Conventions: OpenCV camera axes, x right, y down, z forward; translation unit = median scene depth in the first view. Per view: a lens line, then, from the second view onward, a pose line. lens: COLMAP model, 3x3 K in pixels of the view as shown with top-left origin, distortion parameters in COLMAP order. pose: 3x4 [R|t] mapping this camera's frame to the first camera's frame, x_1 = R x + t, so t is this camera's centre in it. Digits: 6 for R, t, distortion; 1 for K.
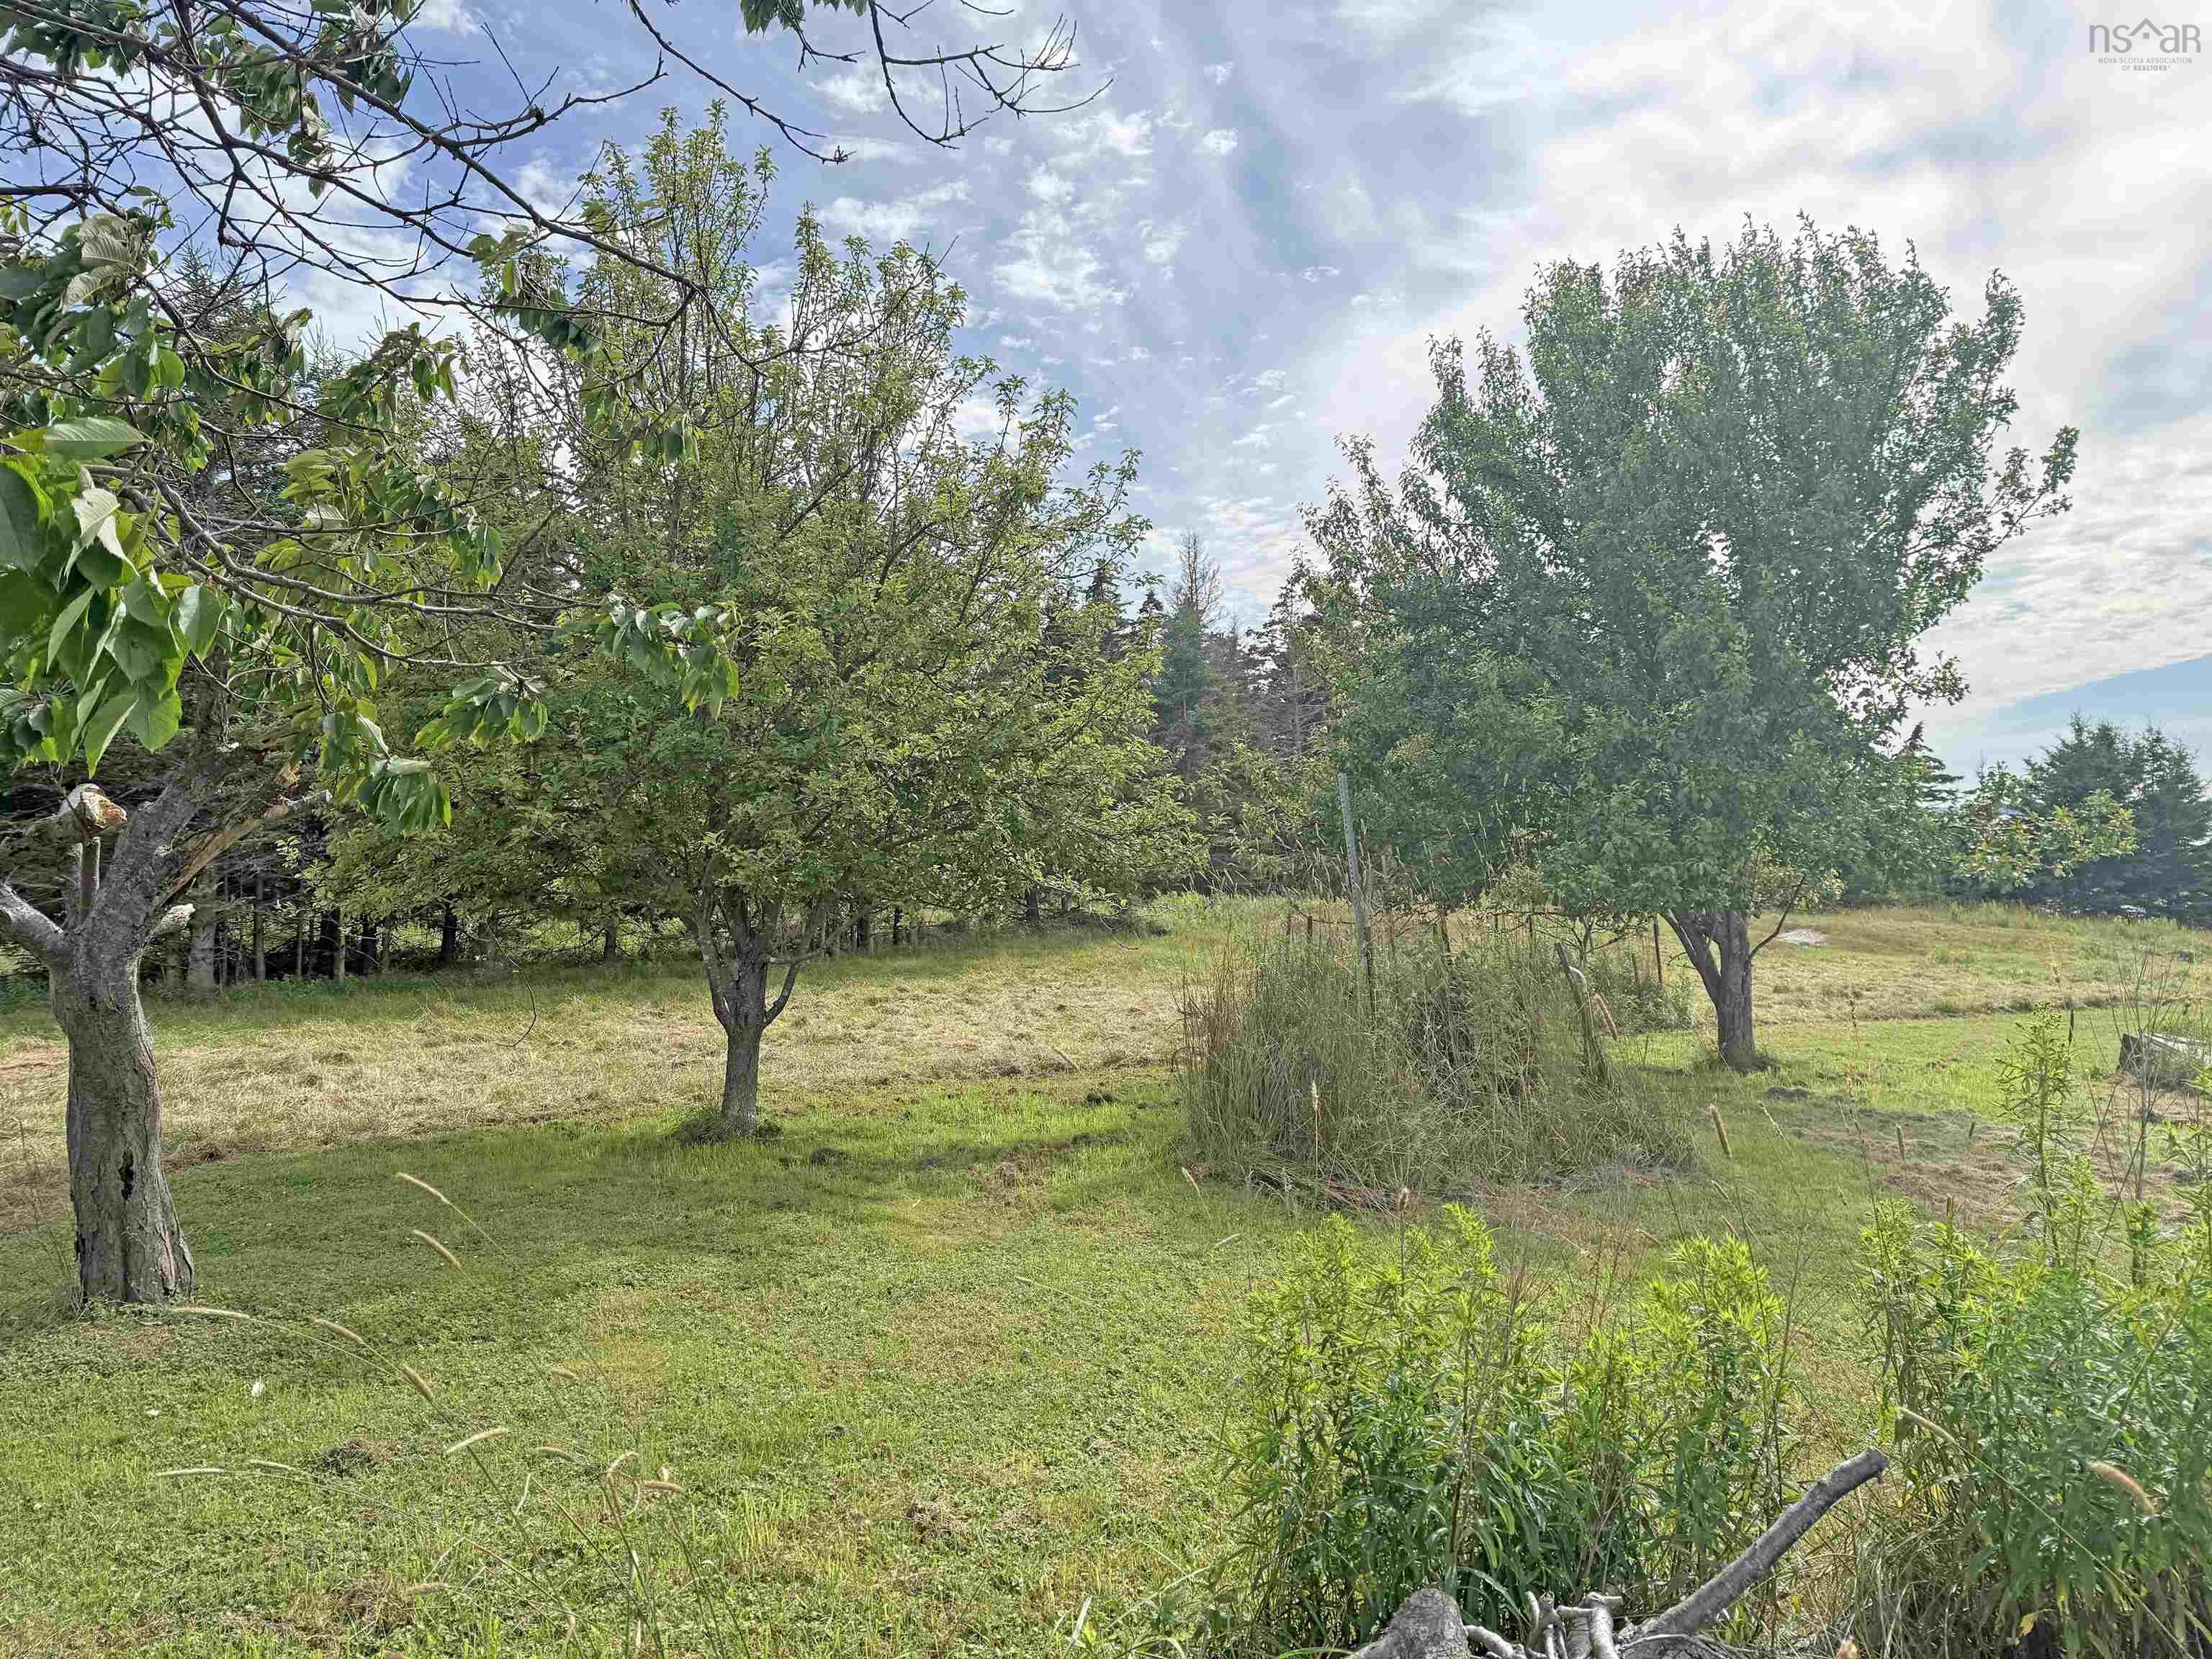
lens RADIAL K [[1546.8, 0, 1112.6], [0, 1546.8, 836.1], [0, 0, 1]] dist [0.137784, -0.217823]
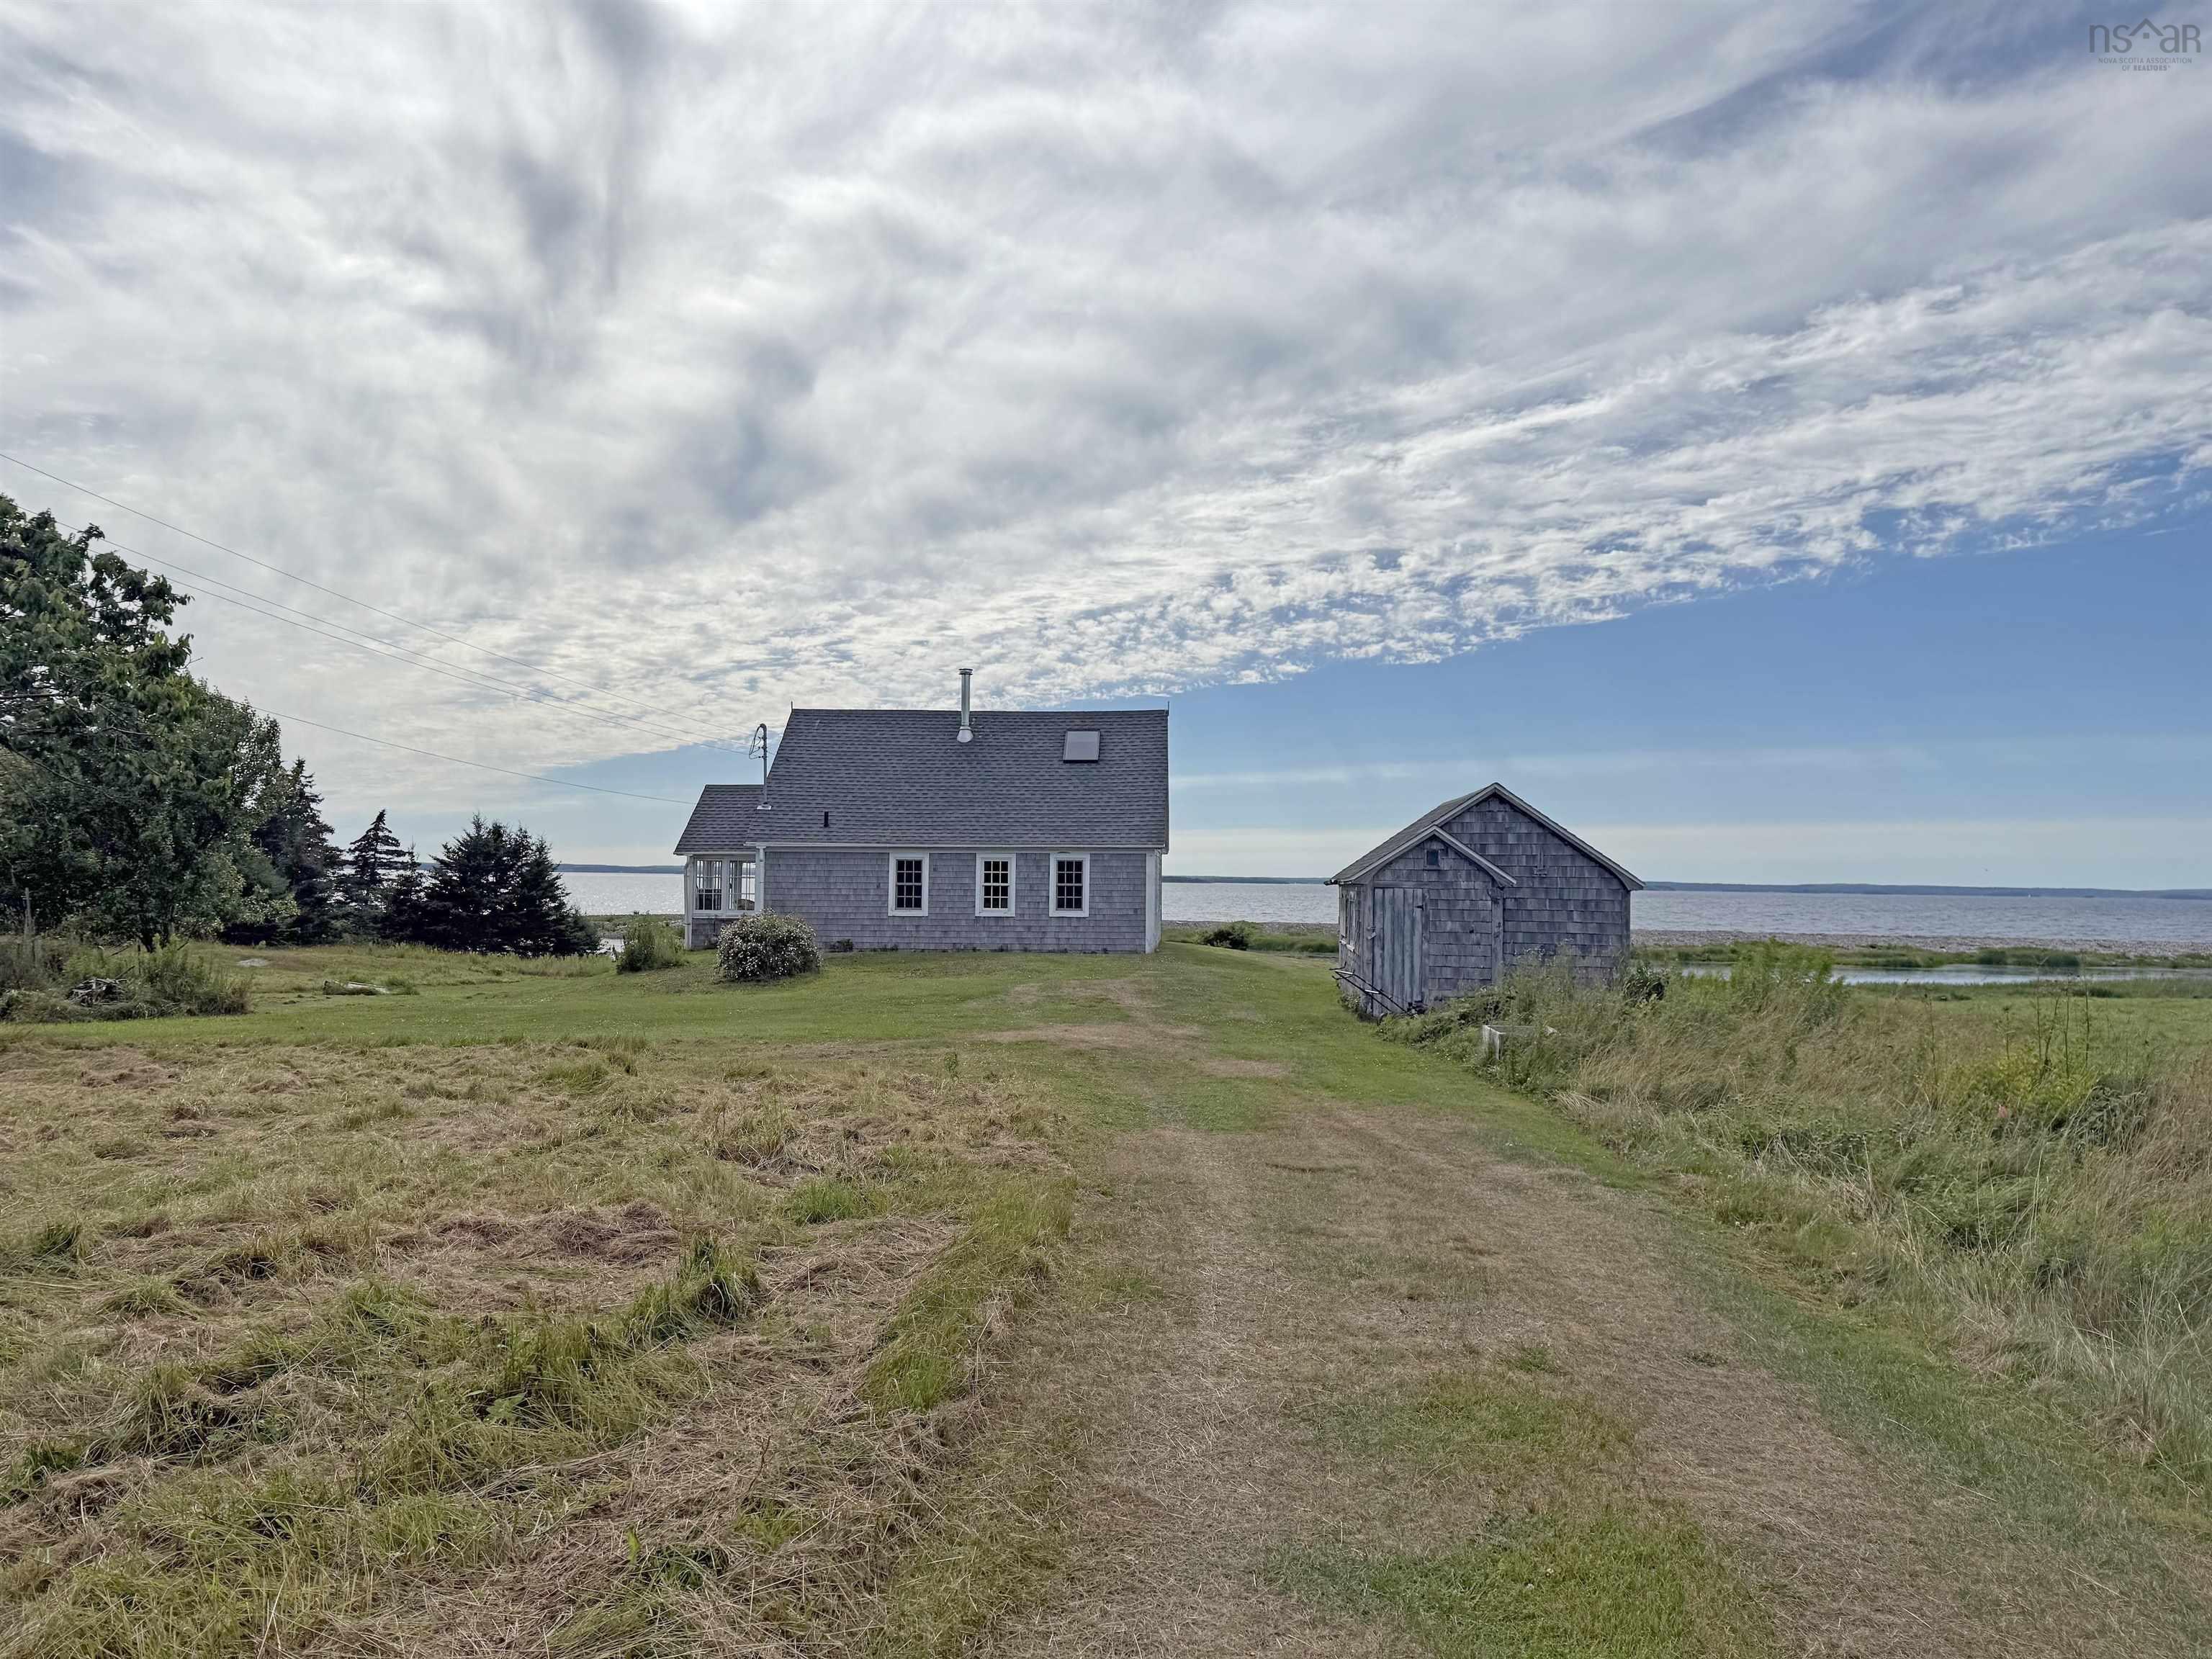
lens RADIAL K [[1546.8, 0, 1112.6], [0, 1546.8, 836.1], [0, 0, 1]] dist [0.137784, -0.217823]
pose [[0.650834, 0.046666, 0.757784, -0.132356], [-0.023248, 0.998866, -0.041545, -0.009699], [-0.758864, 0.009422, 0.651181, -0.436899]]
